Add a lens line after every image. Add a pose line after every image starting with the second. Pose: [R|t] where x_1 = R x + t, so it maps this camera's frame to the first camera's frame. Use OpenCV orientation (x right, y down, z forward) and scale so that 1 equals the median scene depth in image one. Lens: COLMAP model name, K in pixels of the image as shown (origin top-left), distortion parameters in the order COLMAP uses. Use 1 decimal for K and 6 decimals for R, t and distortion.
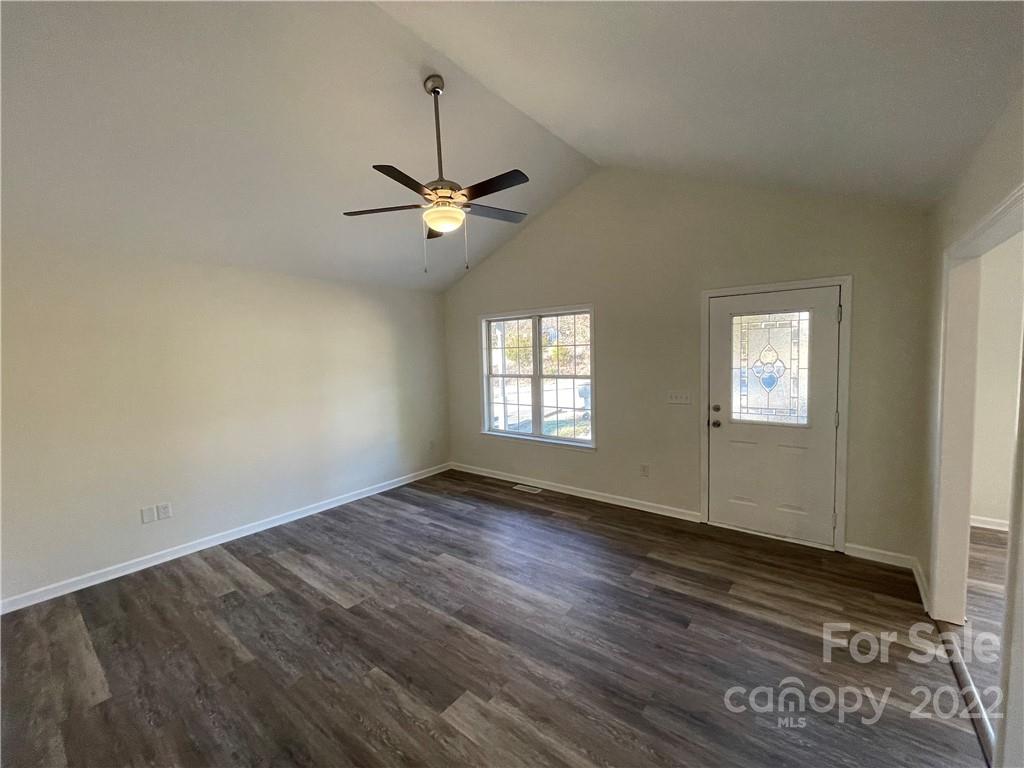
lens RADIAL K [[416.3, 0, 508.9], [0, 416.3, 384.8], [0, 0, 1]] dist [-0.000953, 0.001550]
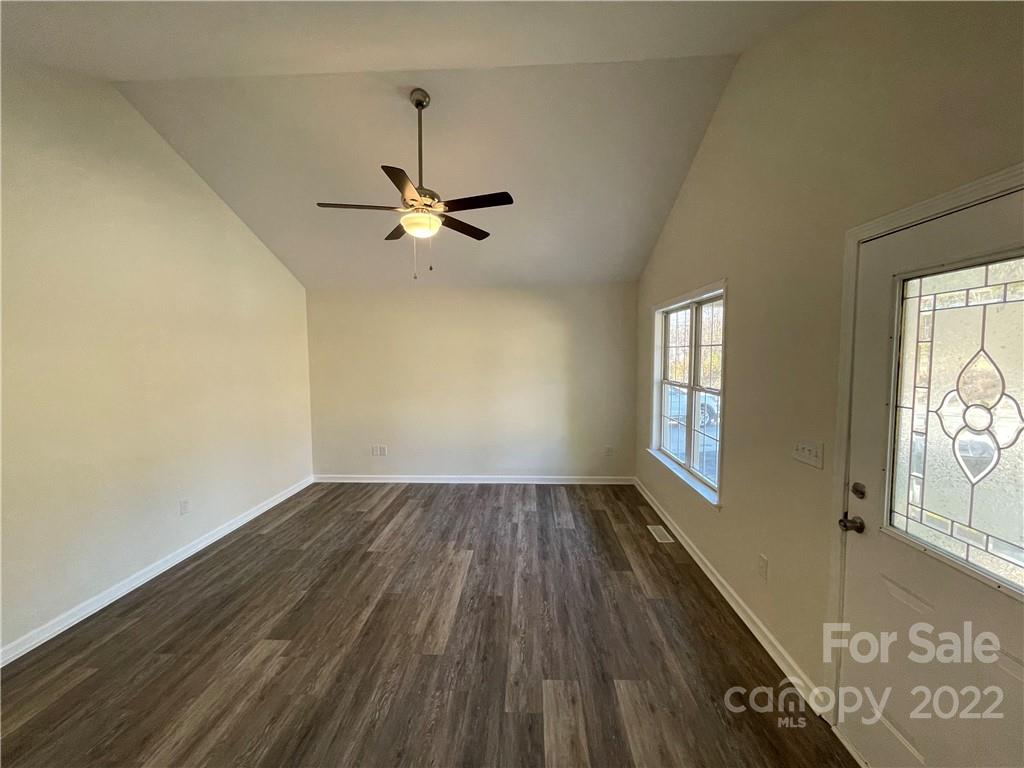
lens RADIAL K [[416.3, 0, 510.2], [0, 416.3, 383.8], [0, 0, 1]] dist [-0.000953, 0.001550]
pose [[0.582160, 0.083467, -0.808778, 0.669644], [-0.071638, 0.996114, 0.051235, -0.056384], [0.809912, 0.028113, 0.585877, 0.458510]]
